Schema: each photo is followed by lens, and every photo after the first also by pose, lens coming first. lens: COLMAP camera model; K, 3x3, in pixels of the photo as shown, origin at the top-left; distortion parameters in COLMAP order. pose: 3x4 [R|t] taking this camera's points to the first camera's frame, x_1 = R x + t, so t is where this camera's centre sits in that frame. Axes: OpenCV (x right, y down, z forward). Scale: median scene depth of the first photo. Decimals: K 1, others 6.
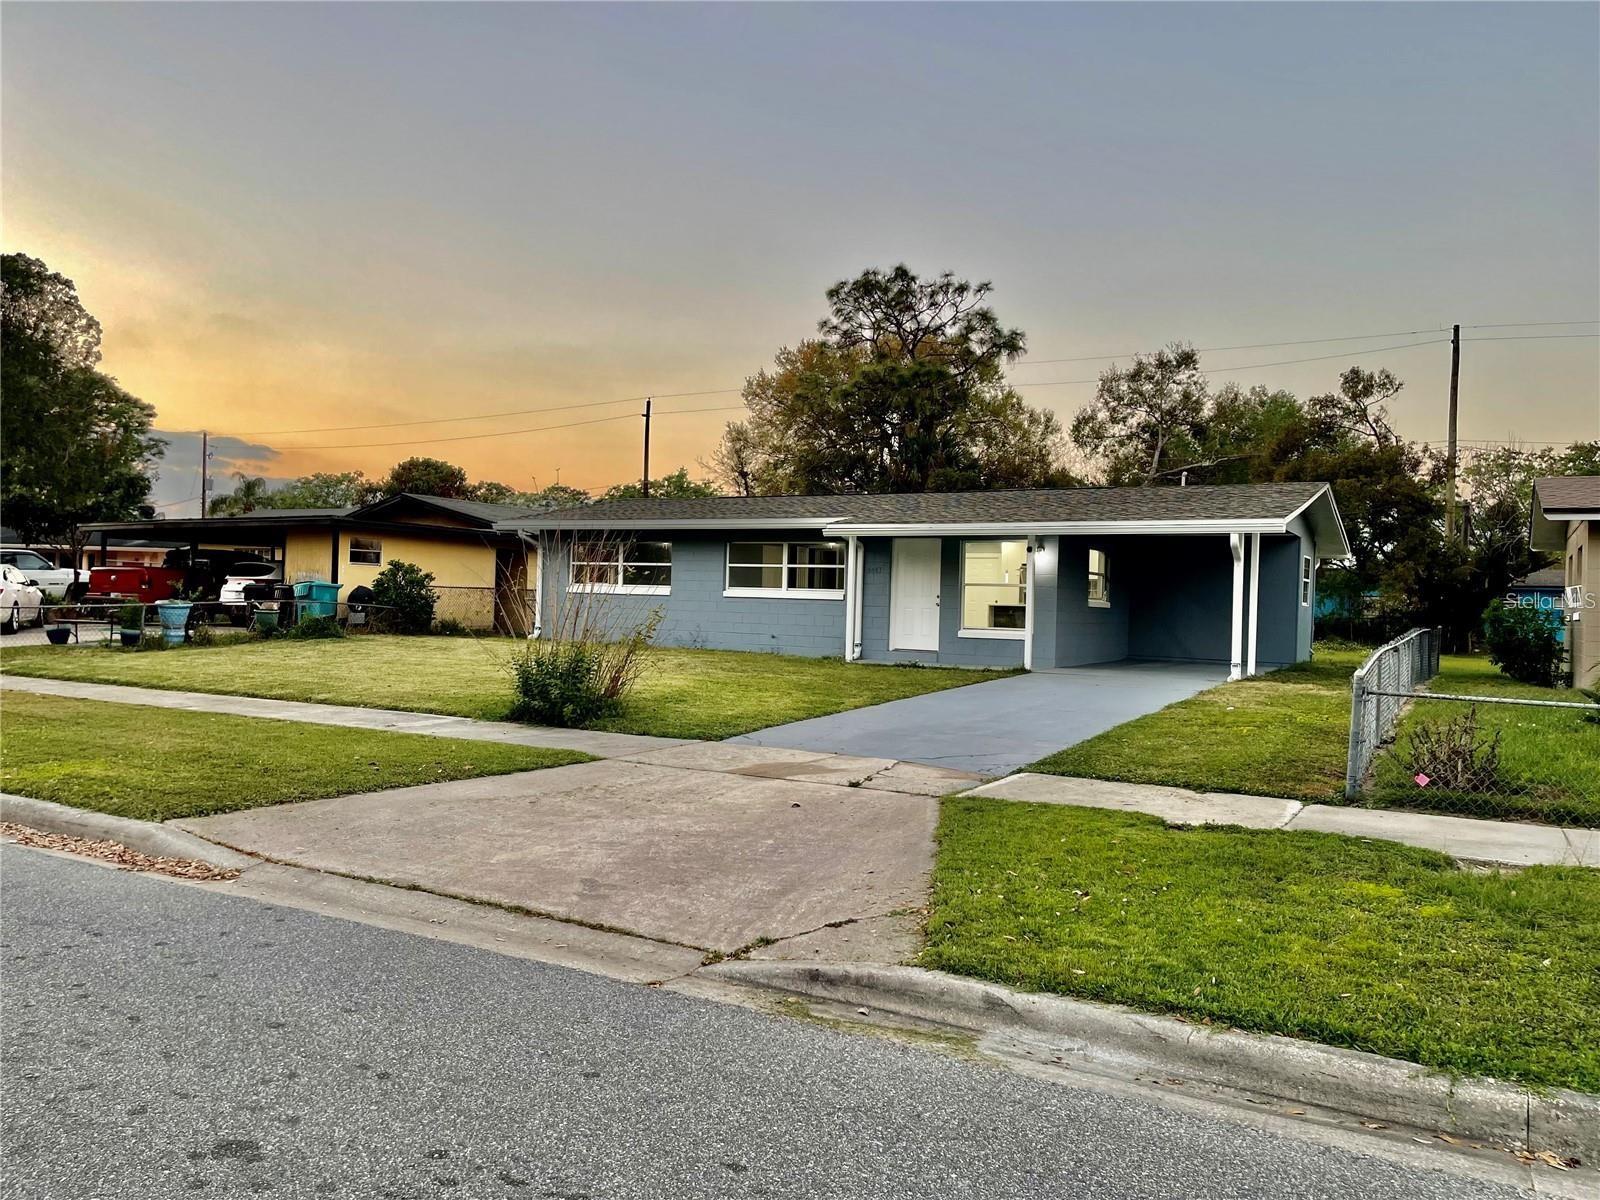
lens RADIAL K [[1209.4, 0, 802.4], [0, 1209.4, 607.5], [0, 0, 1]] dist [0.065210, -0.063137]
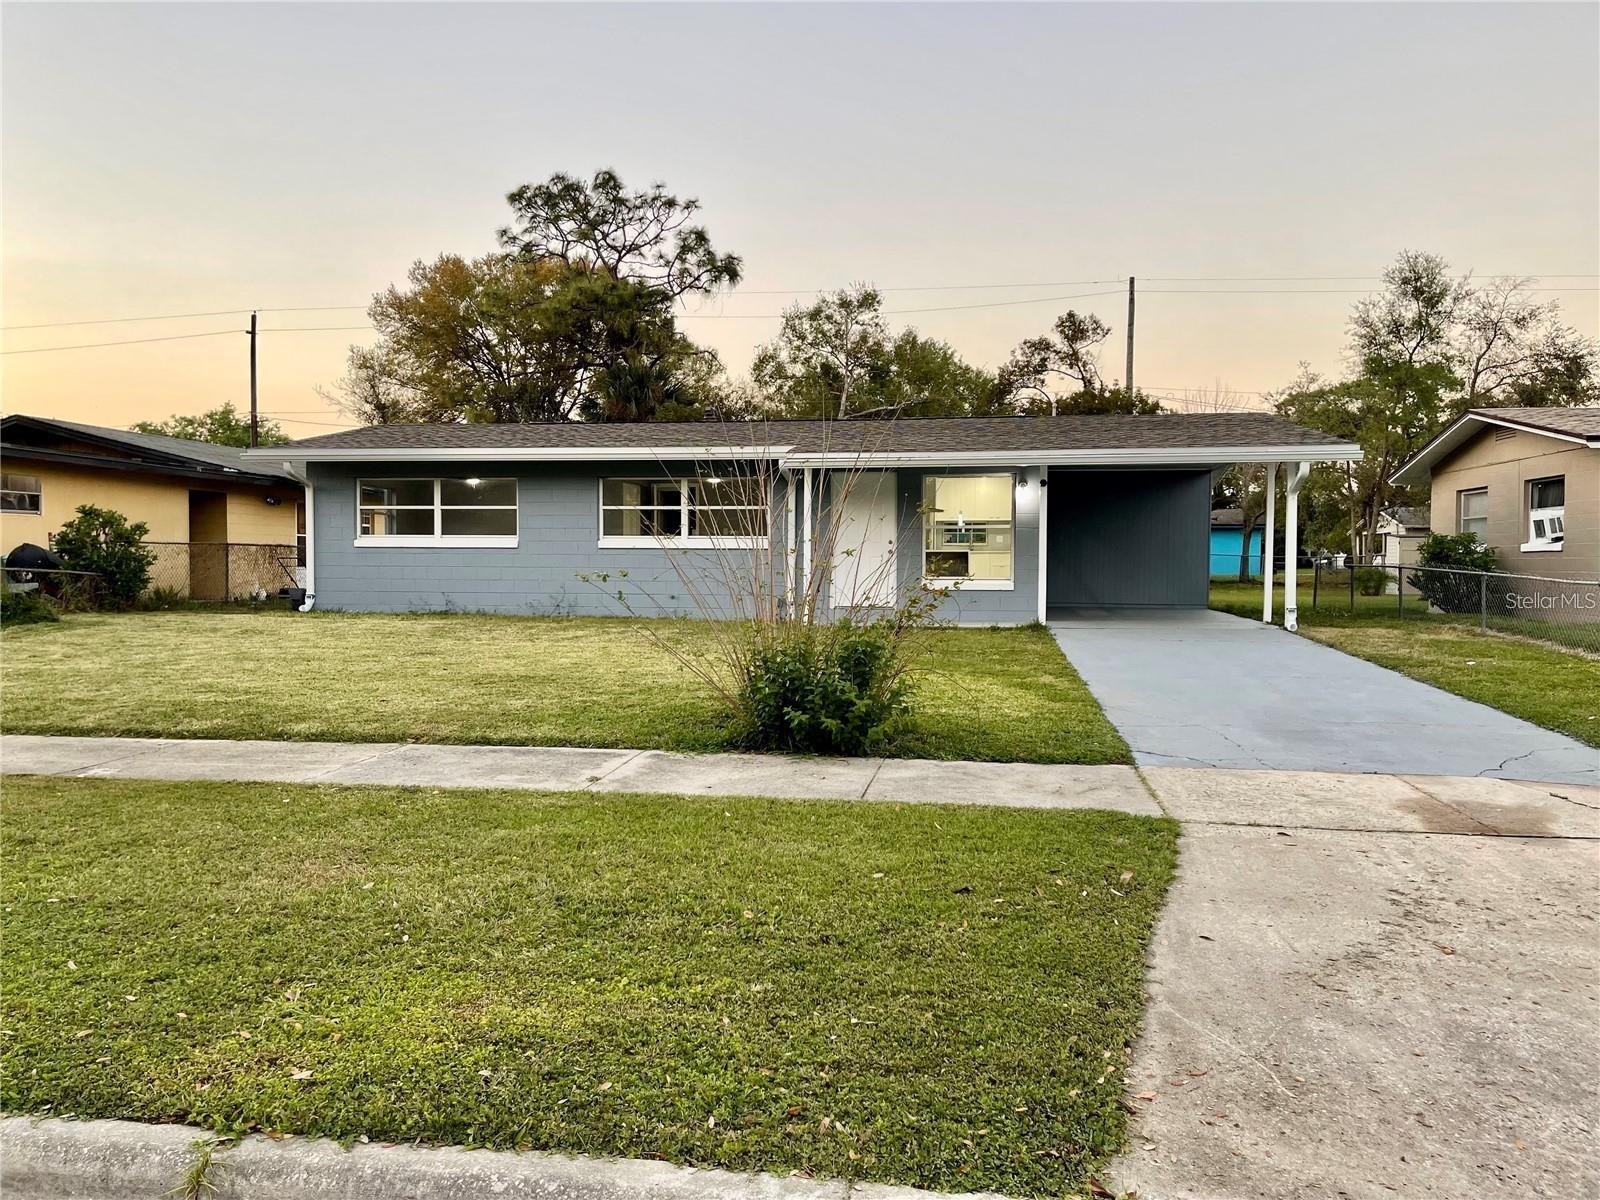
lens RADIAL K [[1209.4, 0, 799.7], [0, 1209.4, 596.4], [0, 0, 1]] dist [0.065210, -0.063137]
pose [[0.932253, -0.035995, 0.360012, -0.115720], [0.024171, 0.999012, 0.037292, -0.001856], [-0.360998, -0.026064, 0.932202, 0.113323]]
